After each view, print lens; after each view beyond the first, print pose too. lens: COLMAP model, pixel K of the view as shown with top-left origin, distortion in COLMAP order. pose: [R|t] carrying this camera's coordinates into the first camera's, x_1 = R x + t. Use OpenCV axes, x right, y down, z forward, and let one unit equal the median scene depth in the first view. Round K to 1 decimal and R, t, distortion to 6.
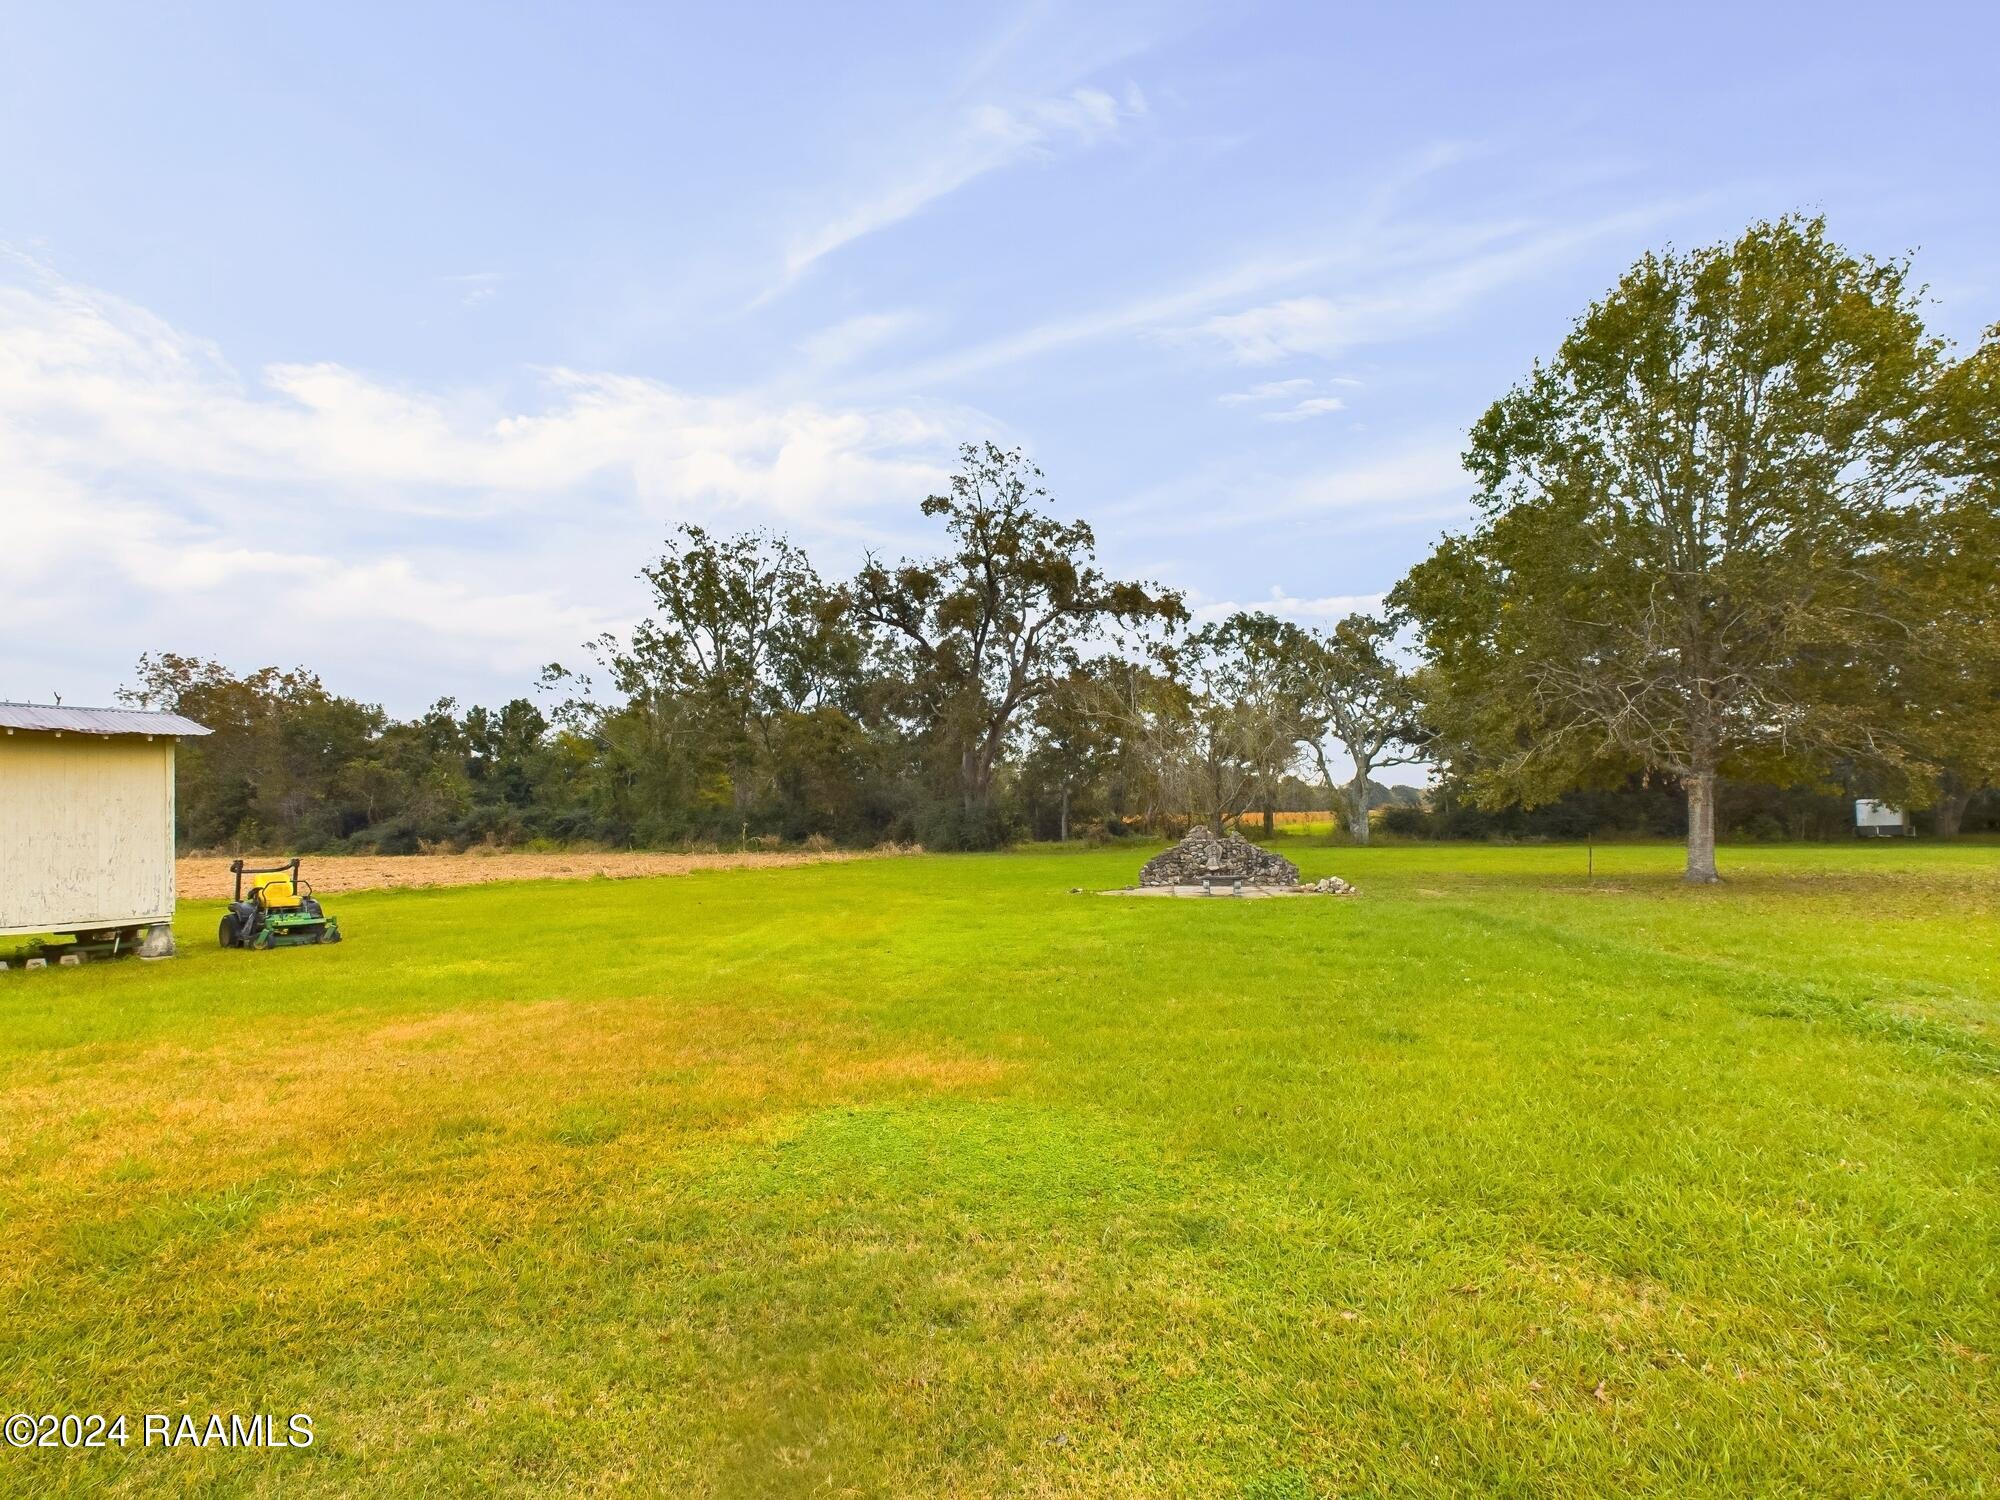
lens RADIAL K [[846.4, 0, 1034.2], [0, 846.4, 802.9], [0, 0, 1]] dist [0.004613, -0.000224]
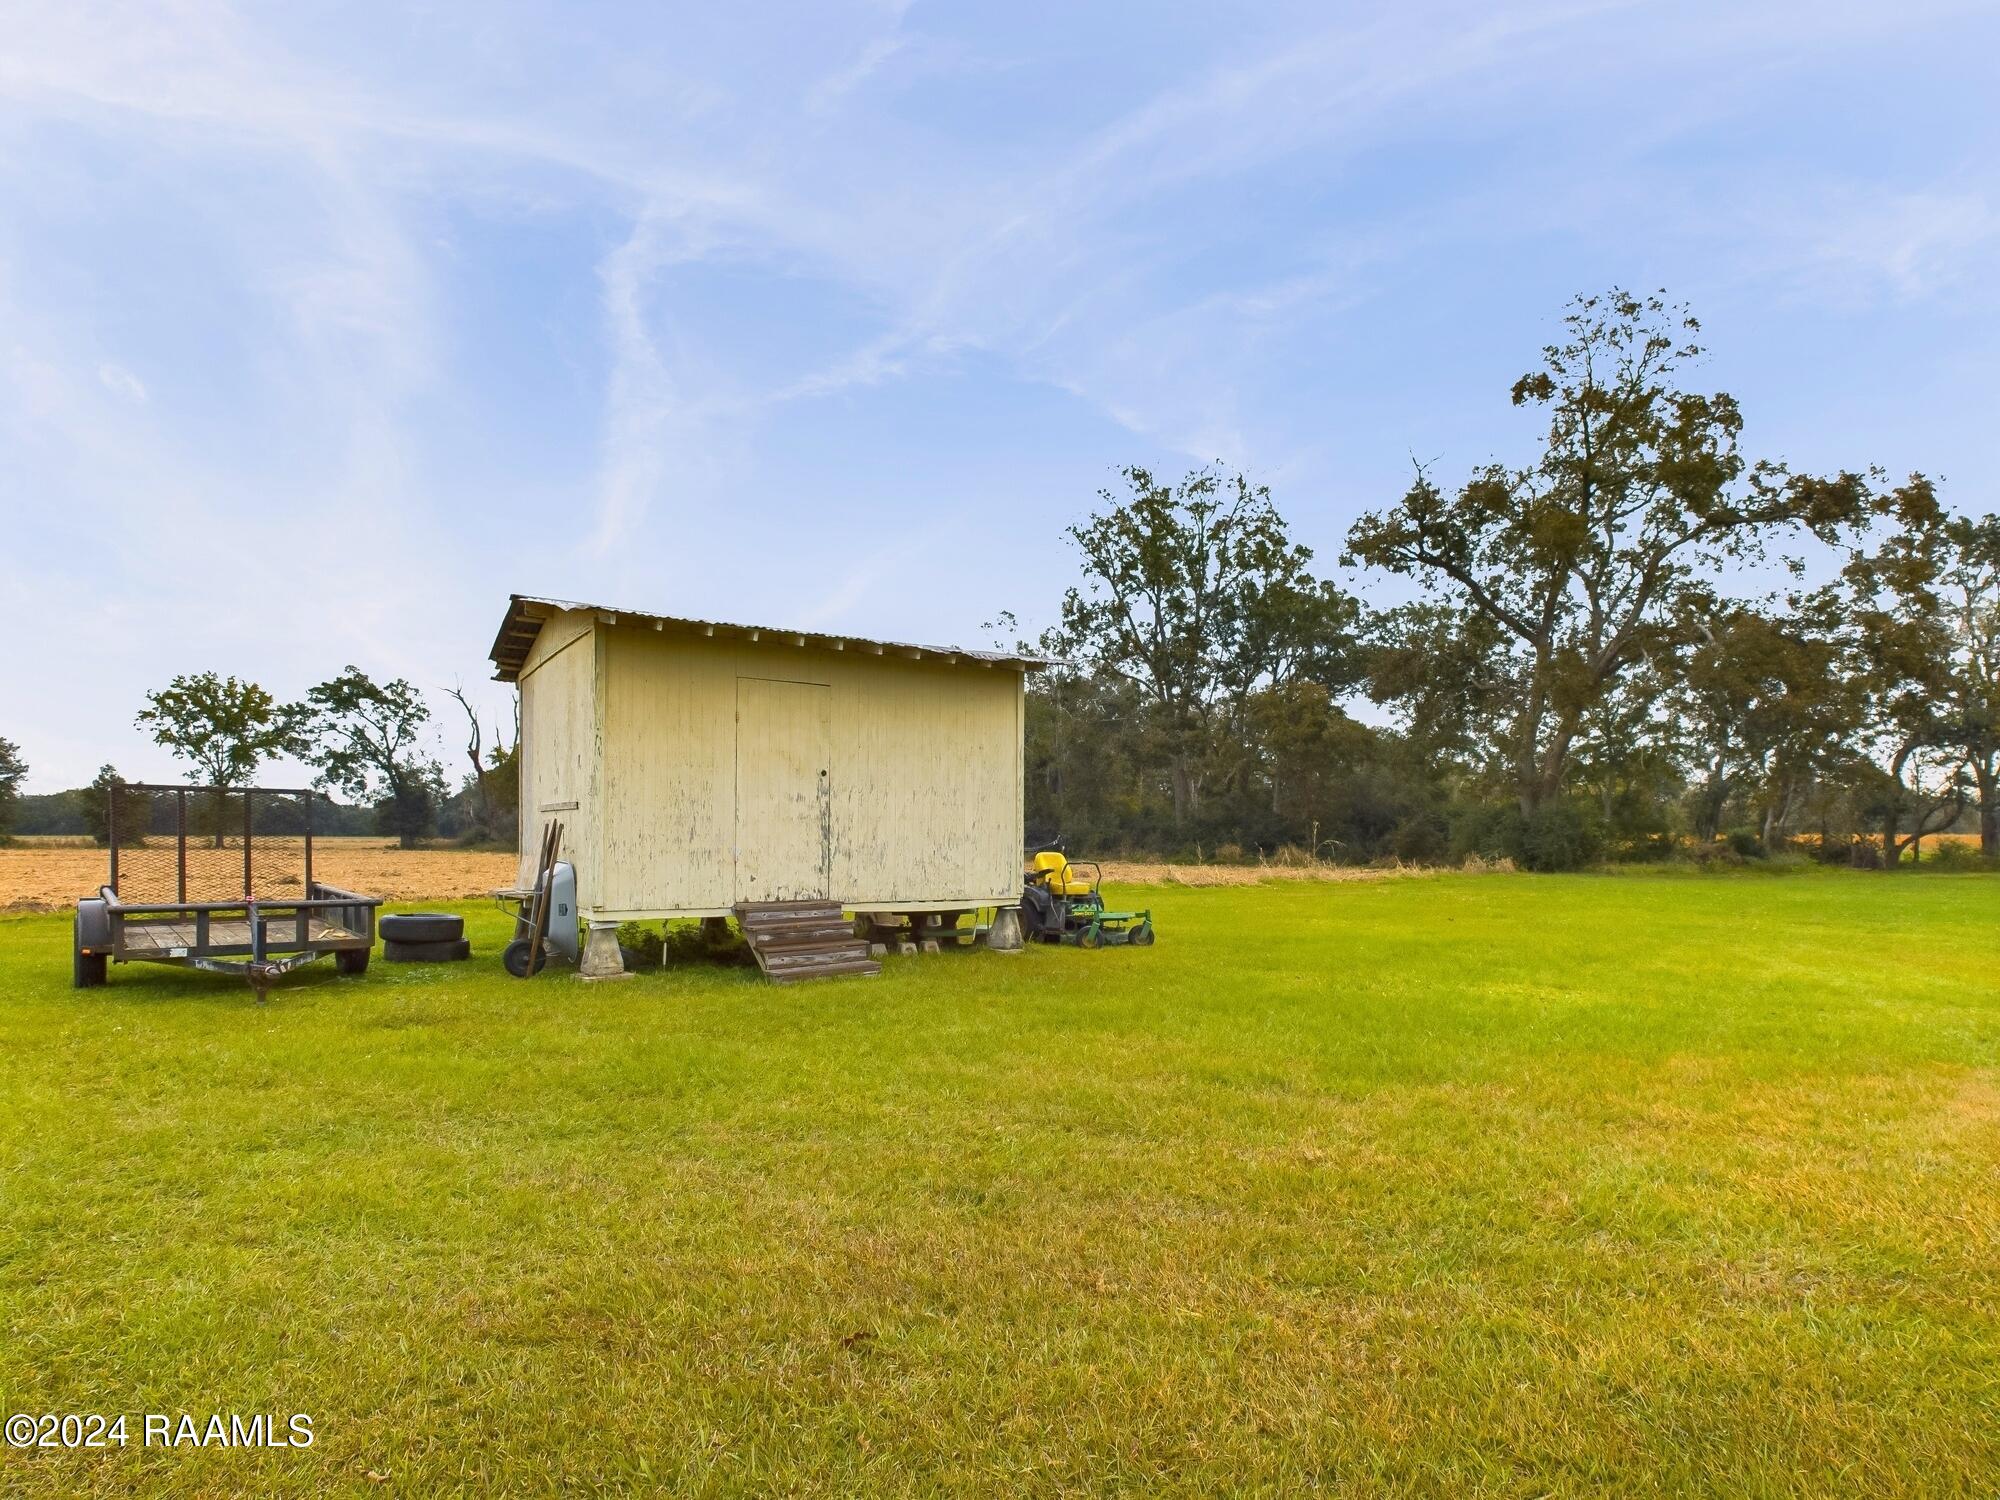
lens RADIAL K [[1030.3, 0, 1056.3], [0, 1030.3, 835.1], [0, 0, 1]] dist [0.003642, -0.000277]
pose [[0.940666, 0.020885, -0.338691, -0.137386], [-0.014861, 0.999682, 0.020371, 0.011343], [0.339008, -0.014129, 0.940677, 0.024976]]
